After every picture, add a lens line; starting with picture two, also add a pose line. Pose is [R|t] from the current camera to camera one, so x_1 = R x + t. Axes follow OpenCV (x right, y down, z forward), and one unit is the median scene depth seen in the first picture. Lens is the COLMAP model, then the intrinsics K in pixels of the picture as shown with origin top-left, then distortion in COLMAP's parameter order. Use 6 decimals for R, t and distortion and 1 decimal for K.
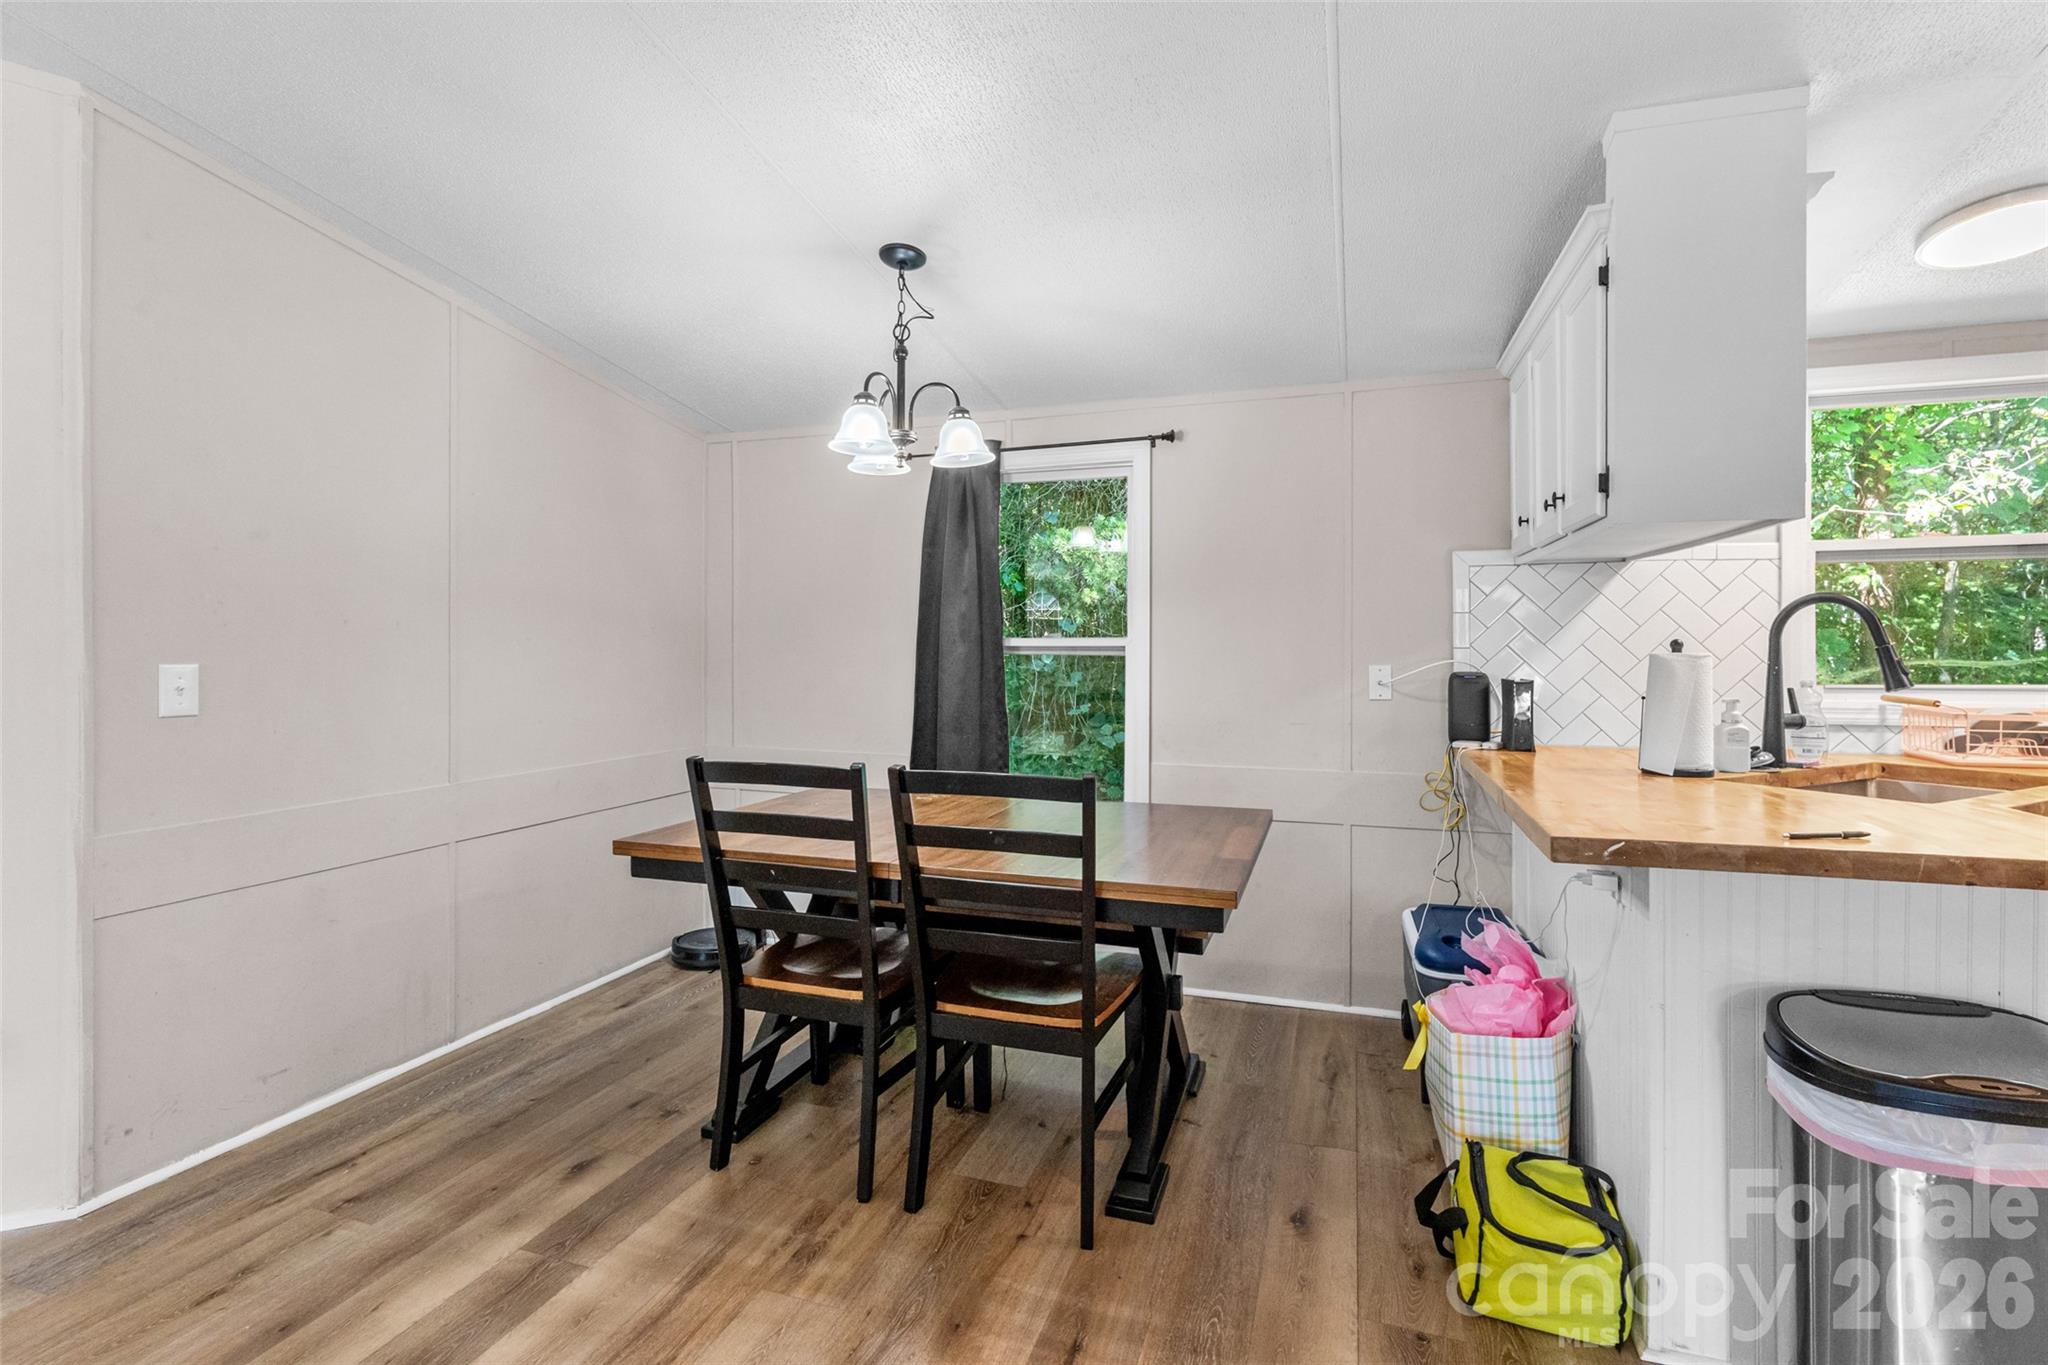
lens RADIAL K [[952.9, 0, 1030.8], [0, 952.9, 641.3], [0, 0, 1]] dist [-0.003656, -0.000662]
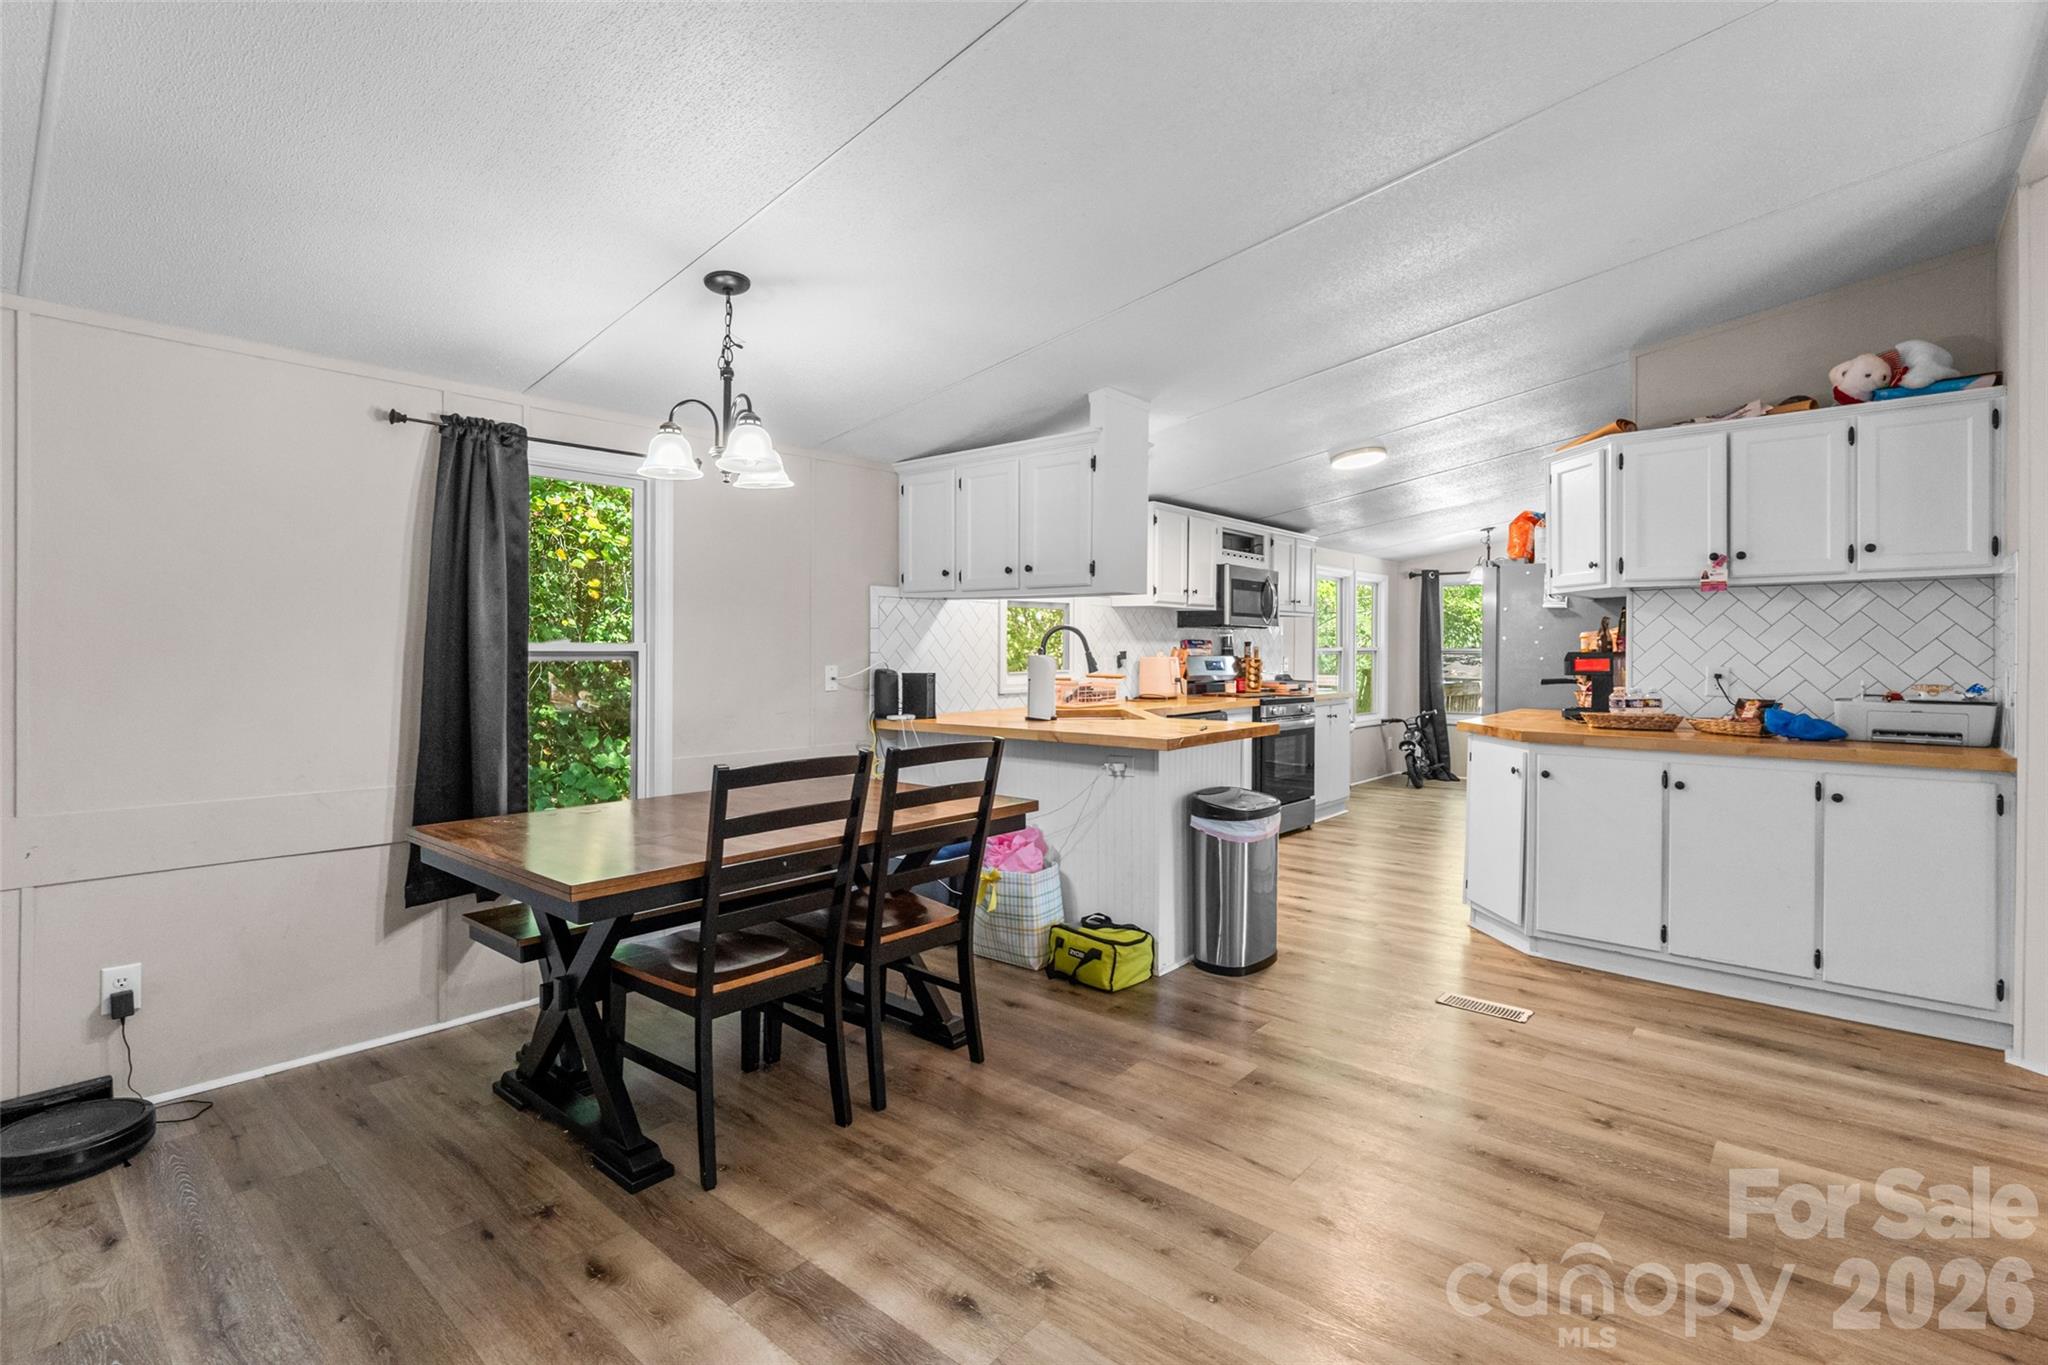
lens RADIAL K [[952.9, 0, 1030.8], [0, 952.9, 641.3], [0, 0, 1]] dist [-0.003656, -0.000662]
pose [[0.372771, 0.010173, 0.927868, -1.104990], [-0.006467, 0.999944, -0.008365, 0.000397], [-0.927901, -0.002882, 0.372816, 0.330216]]
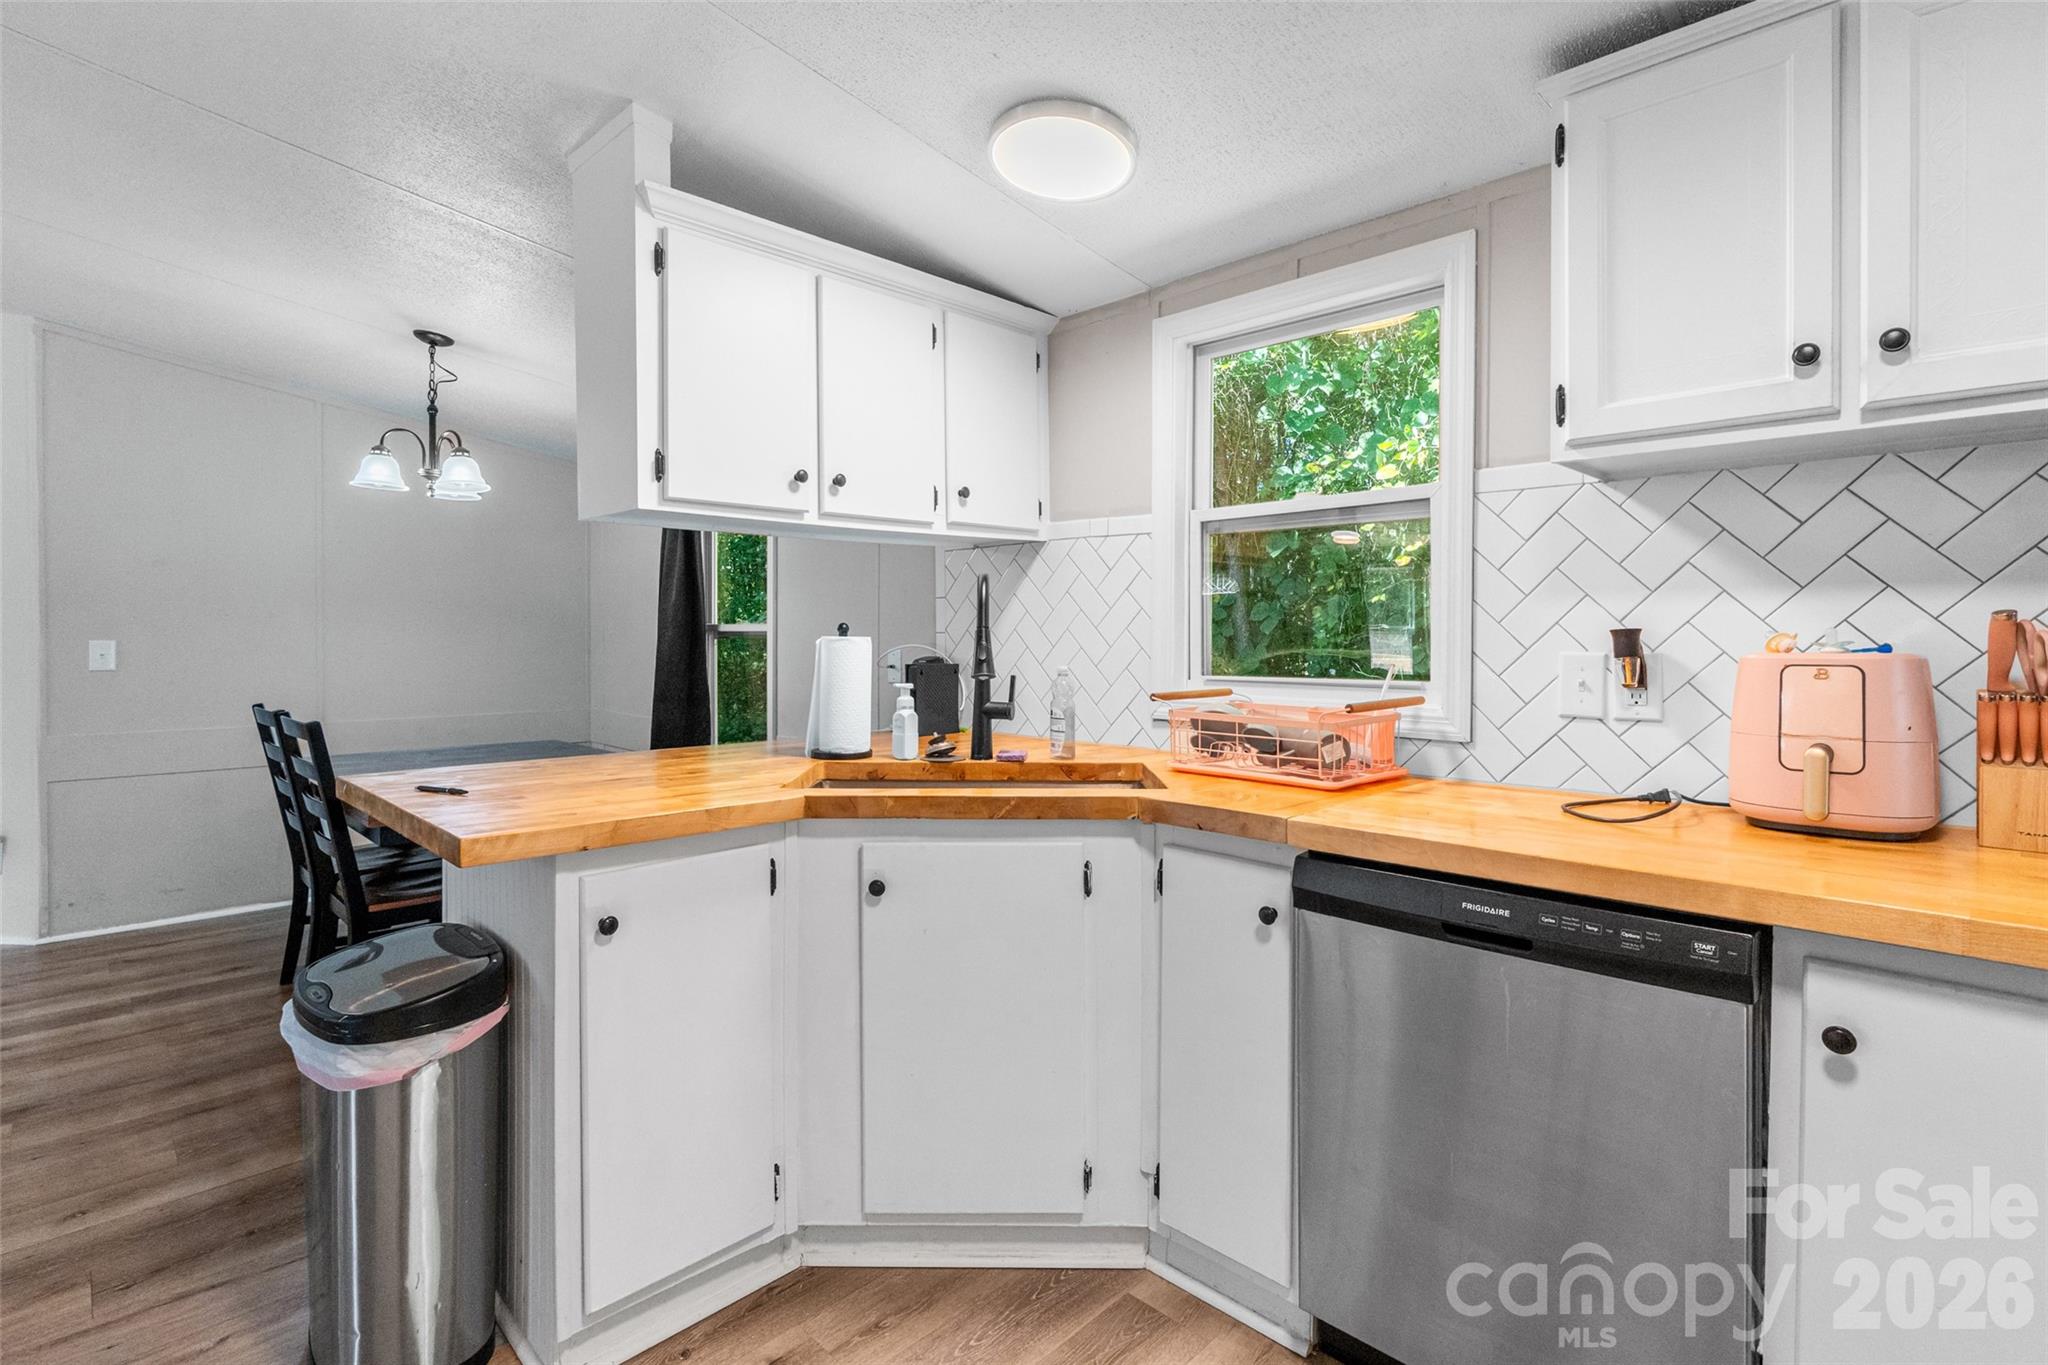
lens RADIAL K [[965.3, 0, 1017.6], [0, 965.3, 635.6], [0, 0, 1]] dist [-0.004527, -0.000251]
pose [[0.896758, 0.003177, -0.442511, 1.338021], [0.001229, 0.999952, 0.009670, 0.000947], [0.442520, -0.009215, 0.896711, 0.169321]]
